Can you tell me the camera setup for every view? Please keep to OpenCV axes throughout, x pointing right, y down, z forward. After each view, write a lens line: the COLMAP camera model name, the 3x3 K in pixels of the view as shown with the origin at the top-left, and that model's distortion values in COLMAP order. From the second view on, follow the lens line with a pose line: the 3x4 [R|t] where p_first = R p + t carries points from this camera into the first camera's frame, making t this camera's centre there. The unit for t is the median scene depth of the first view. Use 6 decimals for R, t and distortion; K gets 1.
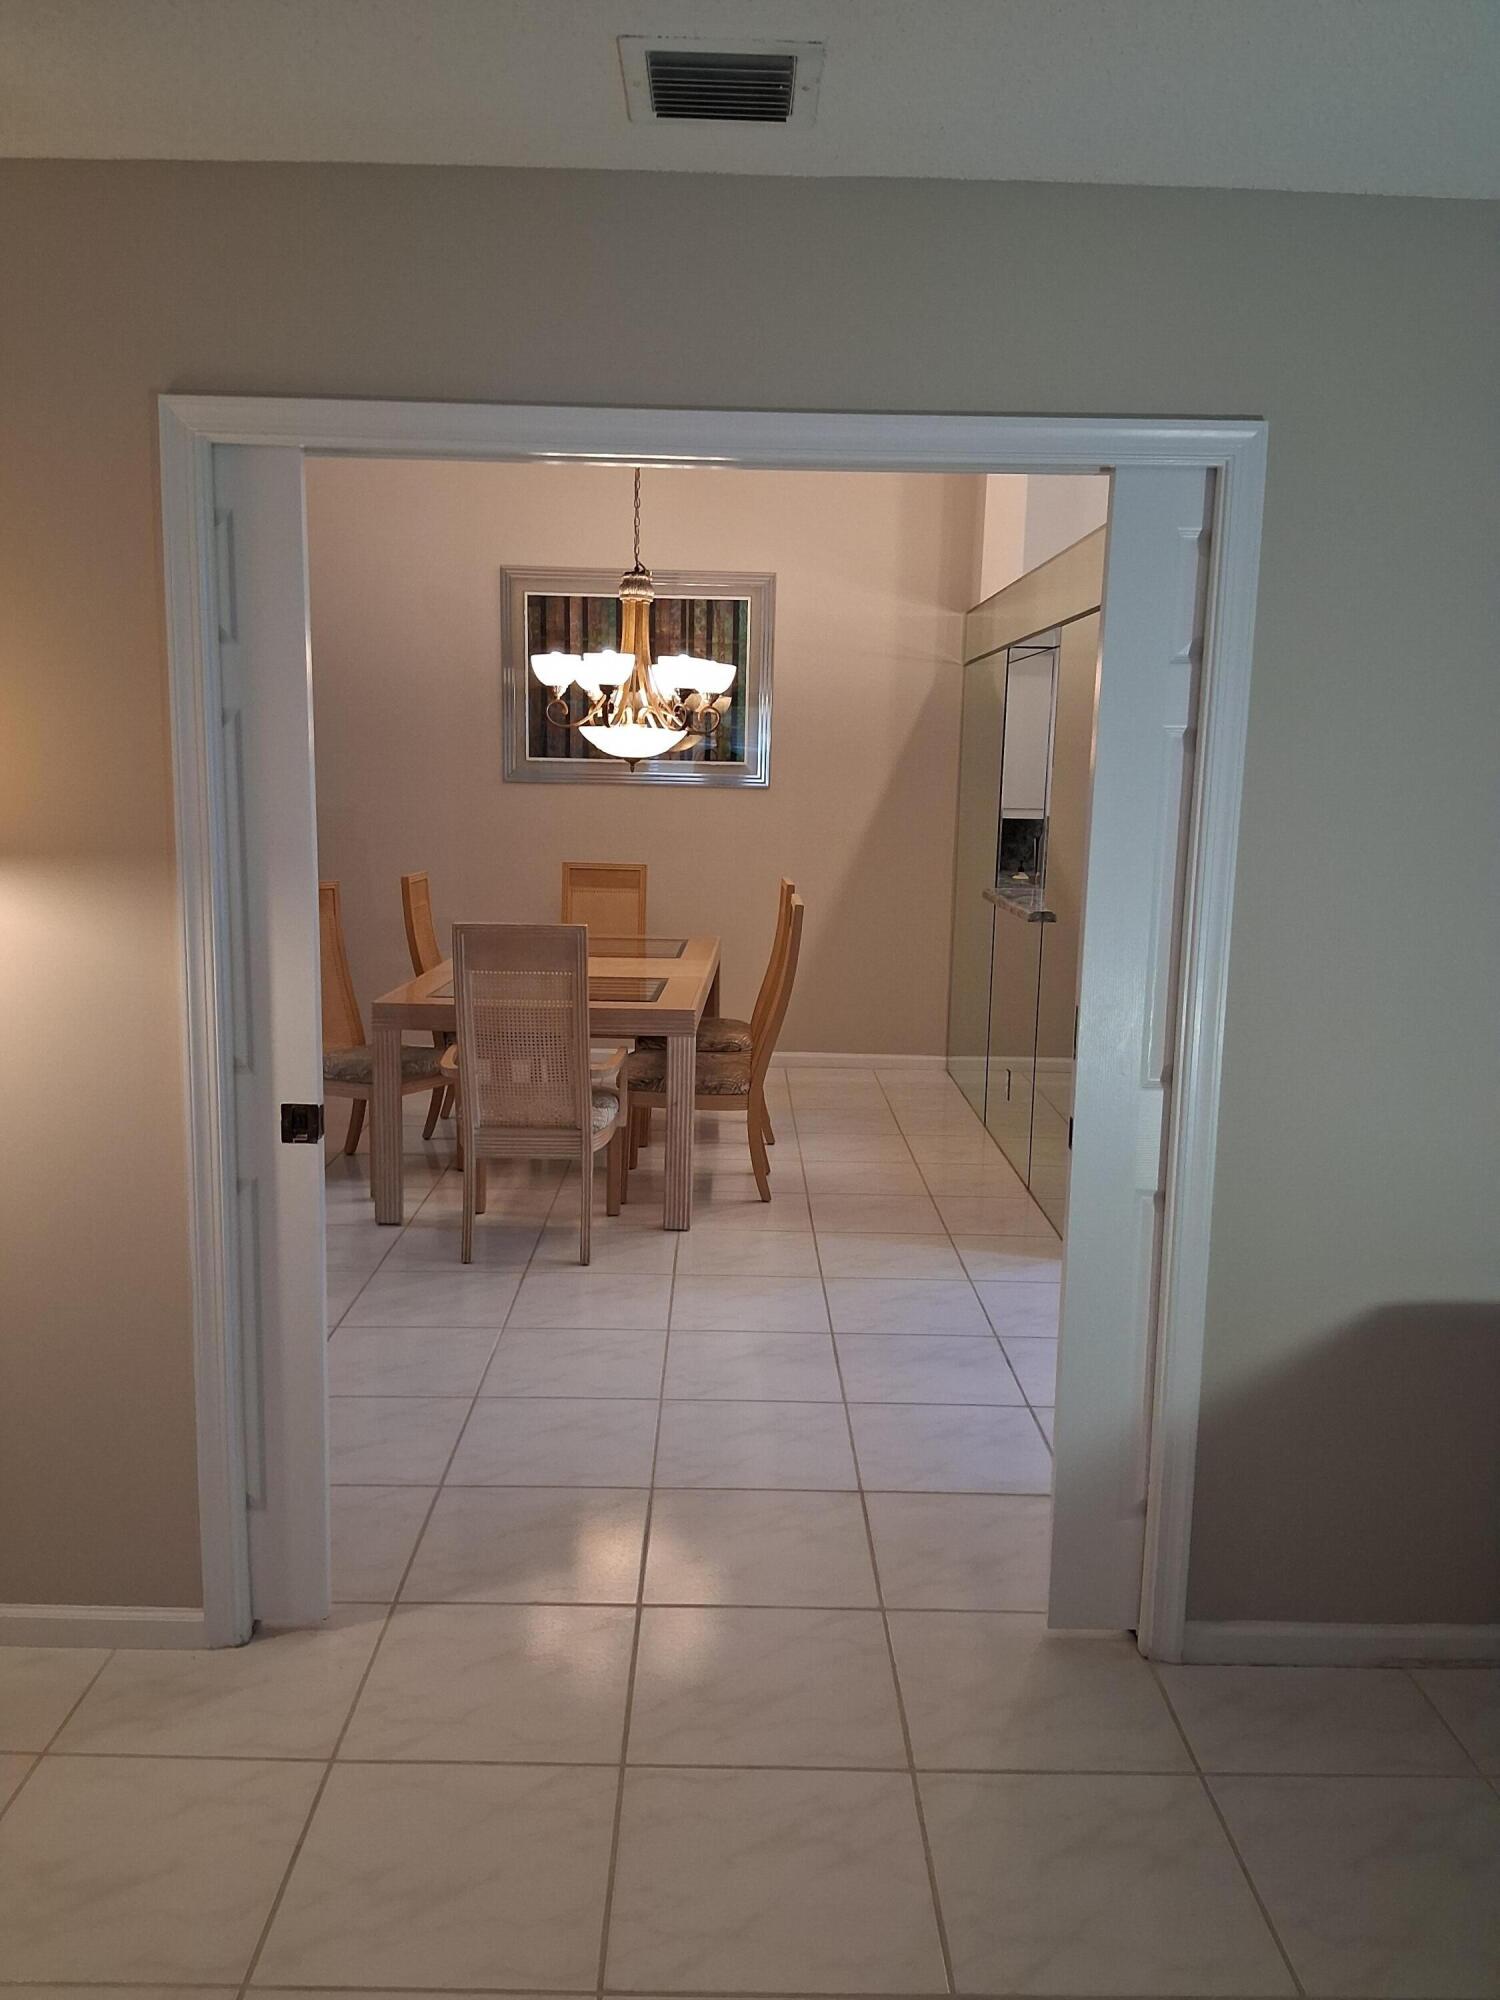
lens RADIAL K [[1495.6, 0, 758.5], [0, 1495.6, 999.4], [0, 0, 1]] dist [0.114968, -0.194351]
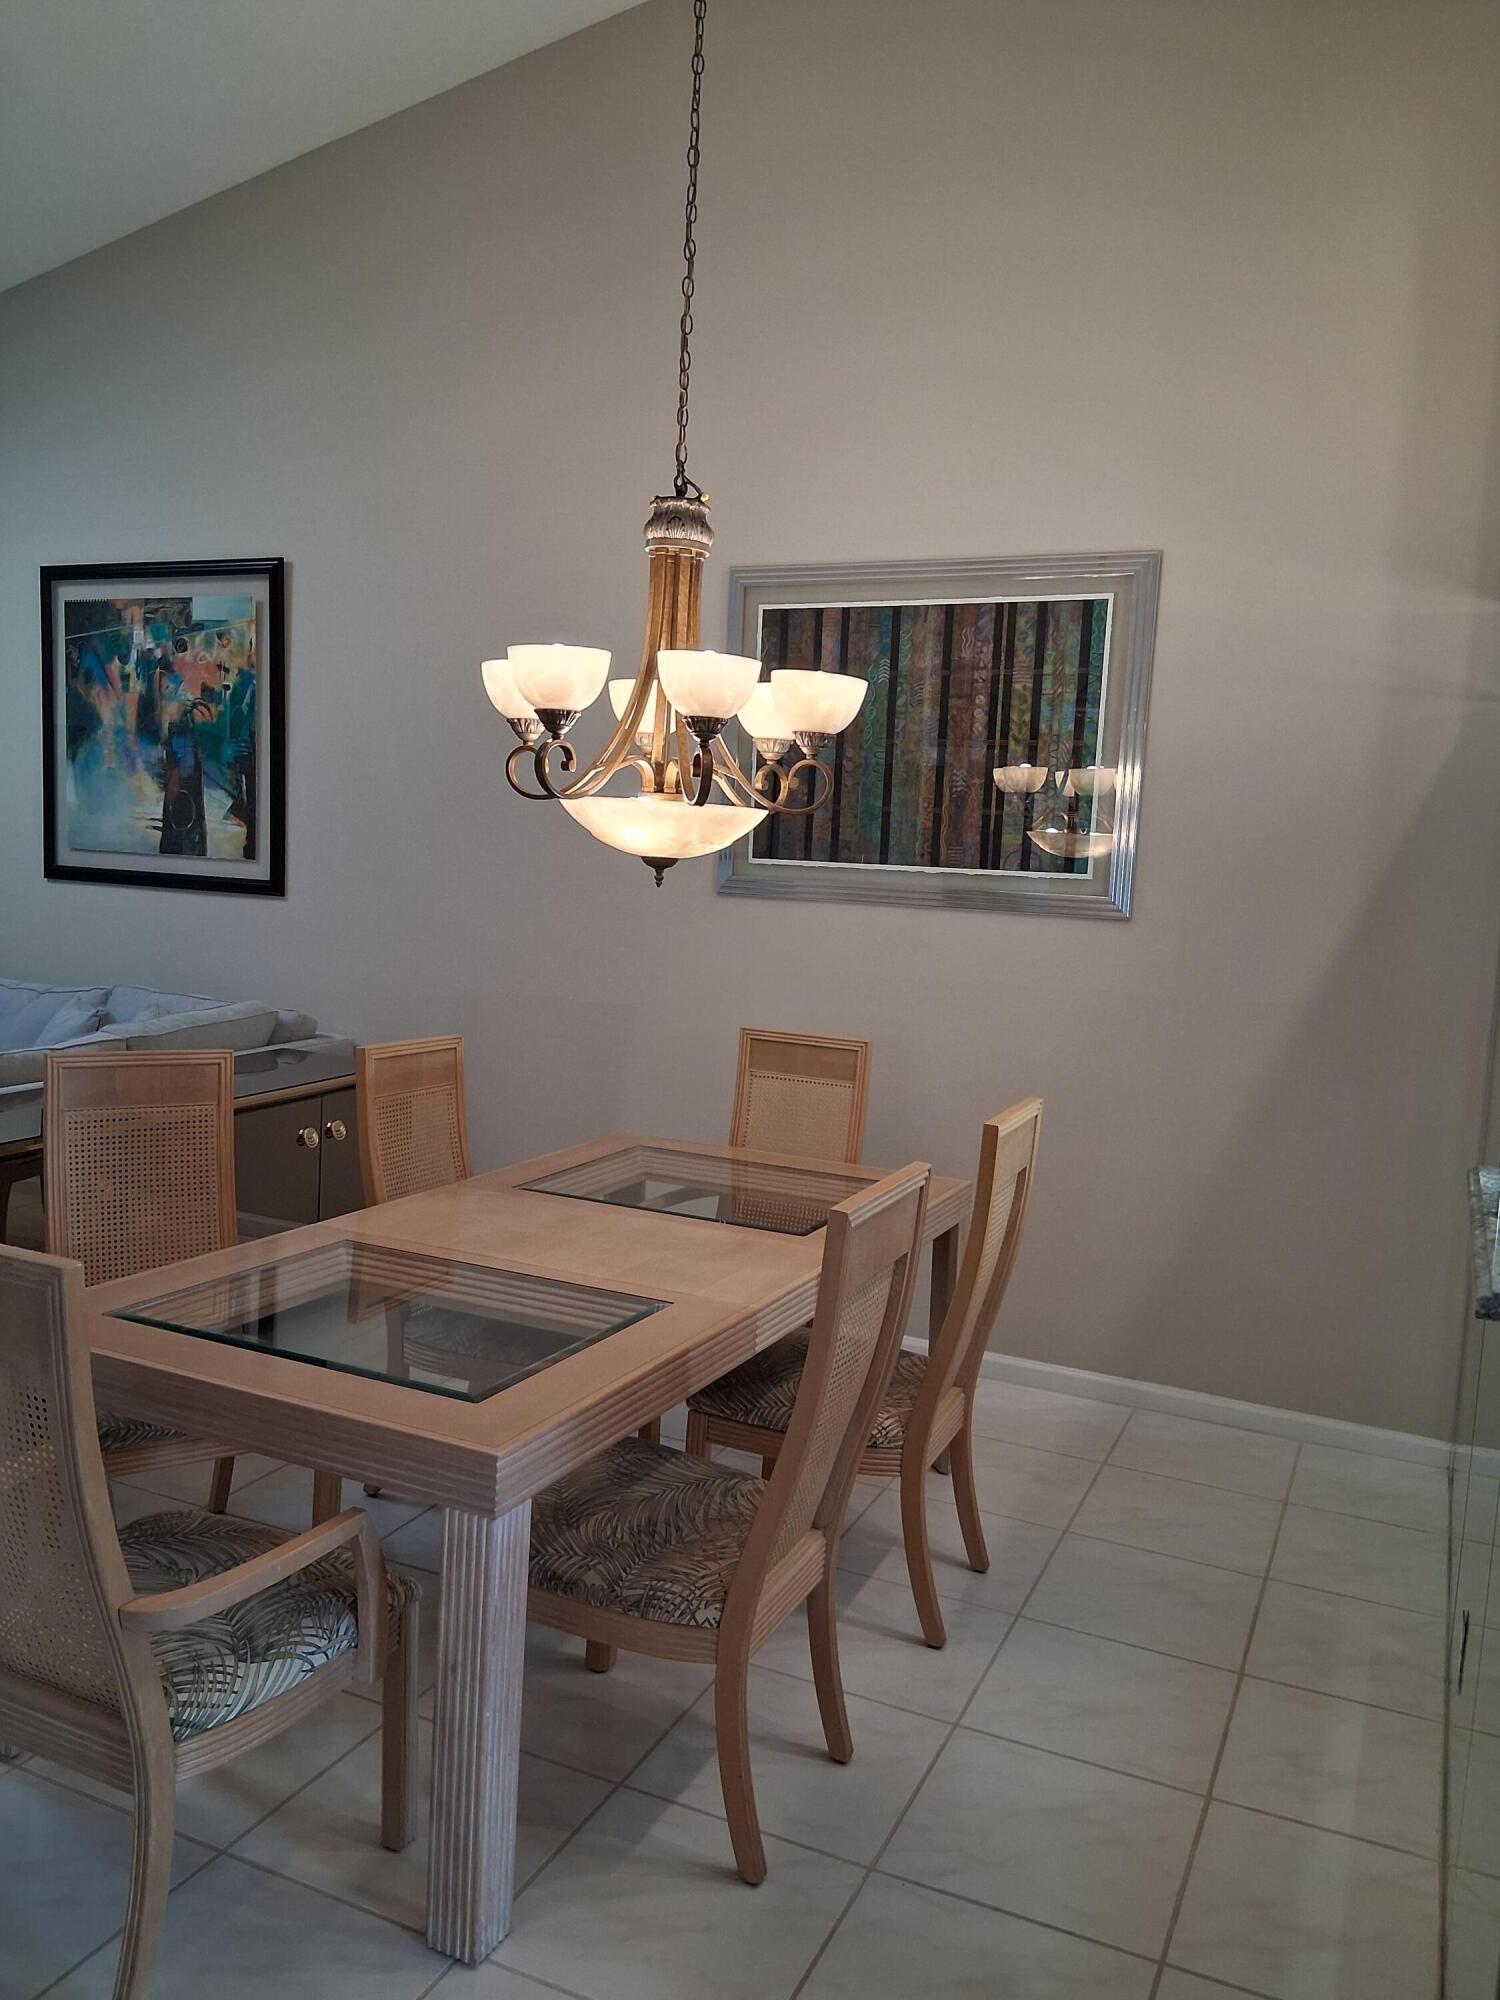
lens RADIAL K [[1495.6, 0, 758.5], [0, 1495.6, 999.4], [0, 0, 1]] dist [0.114968, -0.194351]
pose [[0.902720, 0.064242, -0.425406, 0.129371], [-0.093675, 0.994415, -0.048611, -0.070634], [0.419907, 0.083732, 0.903696, 0.430216]]
